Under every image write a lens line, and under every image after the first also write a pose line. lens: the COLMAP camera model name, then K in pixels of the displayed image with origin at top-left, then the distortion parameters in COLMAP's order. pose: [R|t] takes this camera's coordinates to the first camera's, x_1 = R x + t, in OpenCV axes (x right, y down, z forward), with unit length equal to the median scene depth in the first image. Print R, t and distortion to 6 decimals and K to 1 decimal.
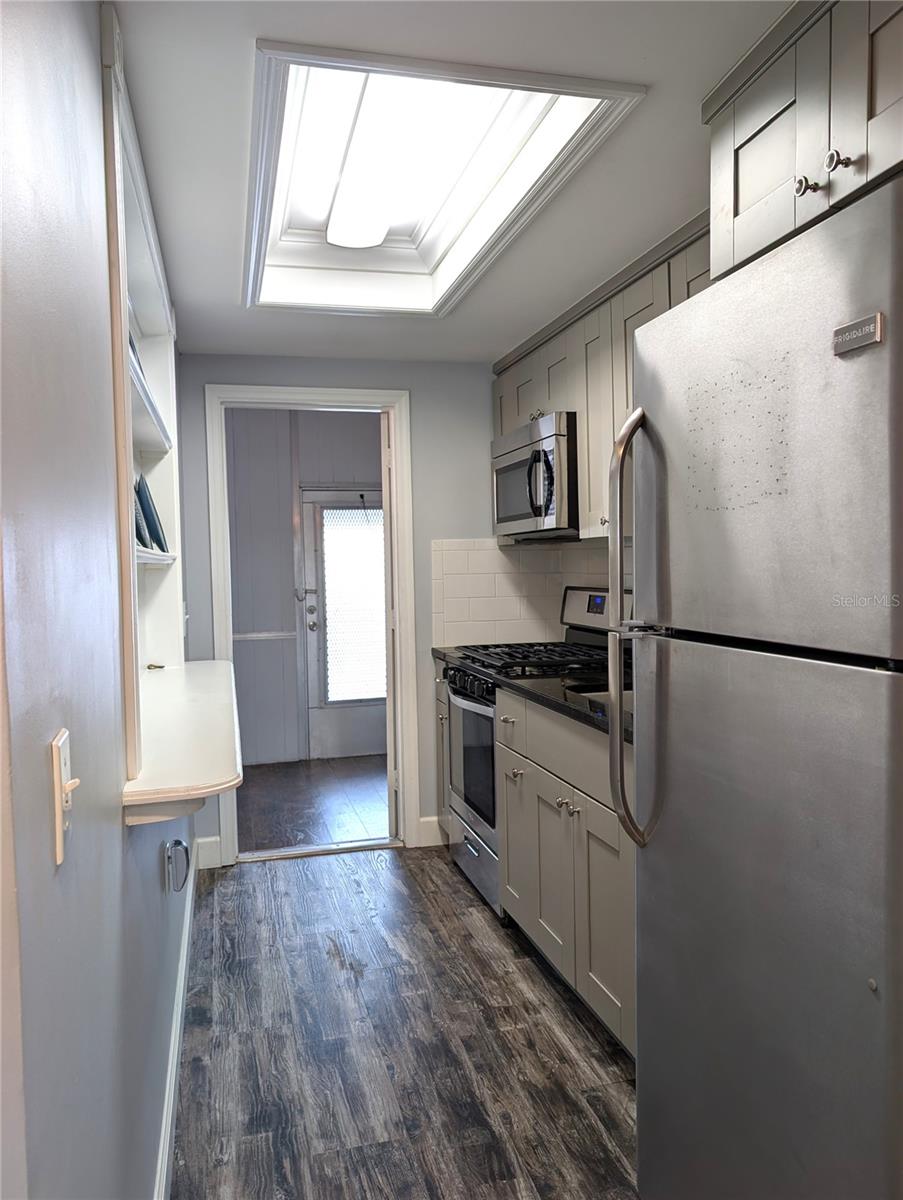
lens RADIAL K [[907.1, 0, 454.7], [0, 907.1, 597.2], [0, 0, 1]] dist [0.022878, -0.012081]
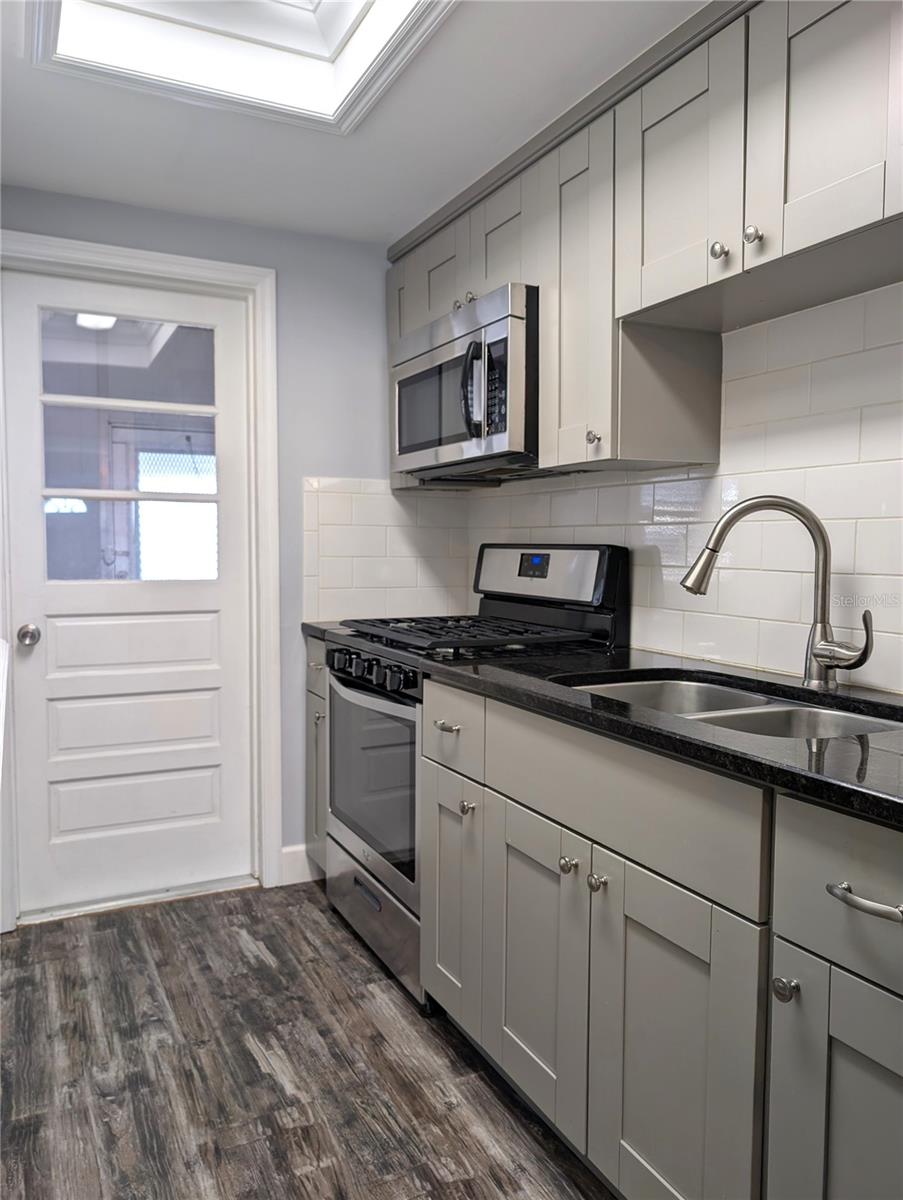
lens RADIAL K [[882.6, 0, 453.9], [0, 882.6, 600.5], [0, 0, 1]] dist [0.017703, -0.009235]
pose [[0.977294, 0.010302, 0.211638, -0.083903], [-0.016066, 0.999545, 0.025535, 0.025918], [-0.211279, -0.028356, 0.977014, 0.386842]]
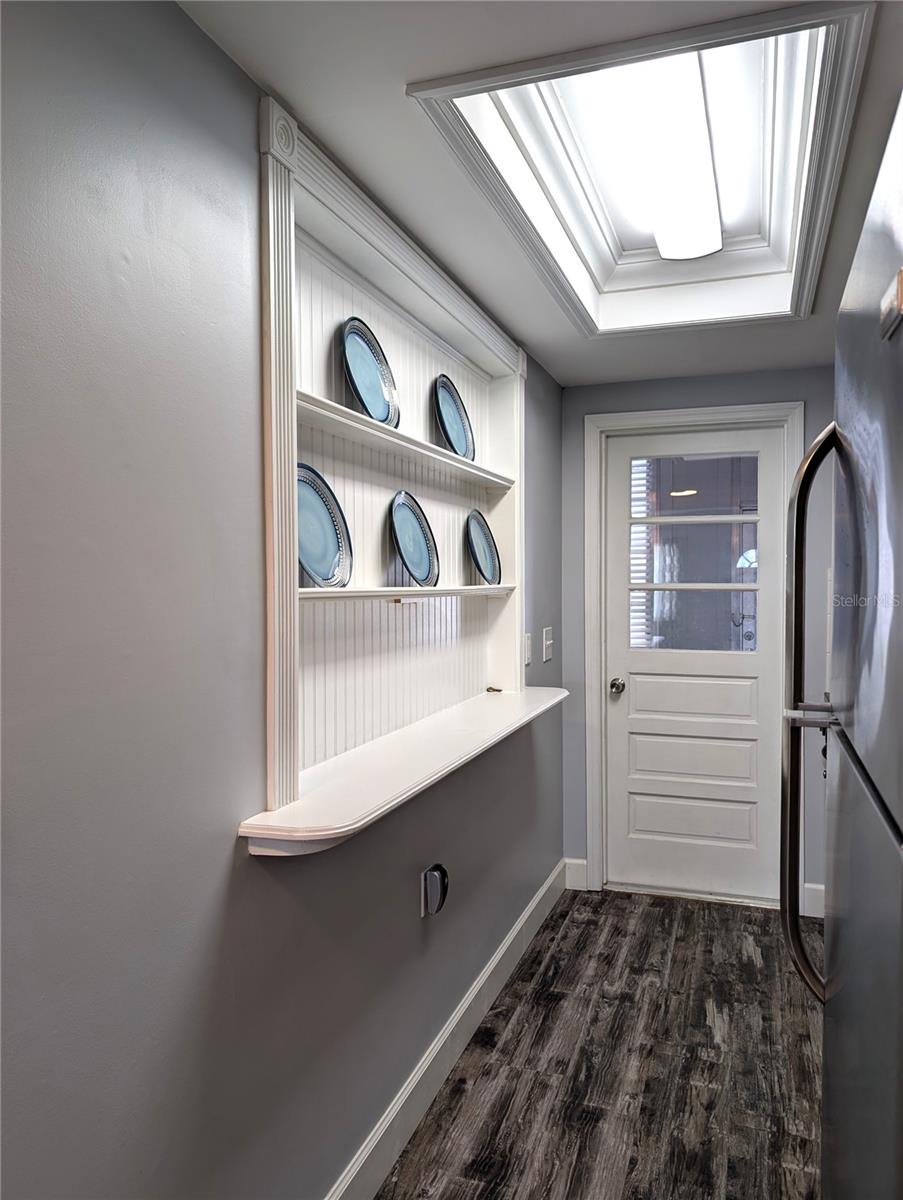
lens RADIAL K [[882.6, 0, 453.9], [0, 882.6, 600.5], [0, 0, 1]] dist [0.017703, -0.009235]
pose [[0.836732, 0.030331, -0.546772, 0.207464], [-0.035743, 0.999361, 0.000738, -0.029788], [0.546445, 0.018925, 0.837281, 0.129295]]
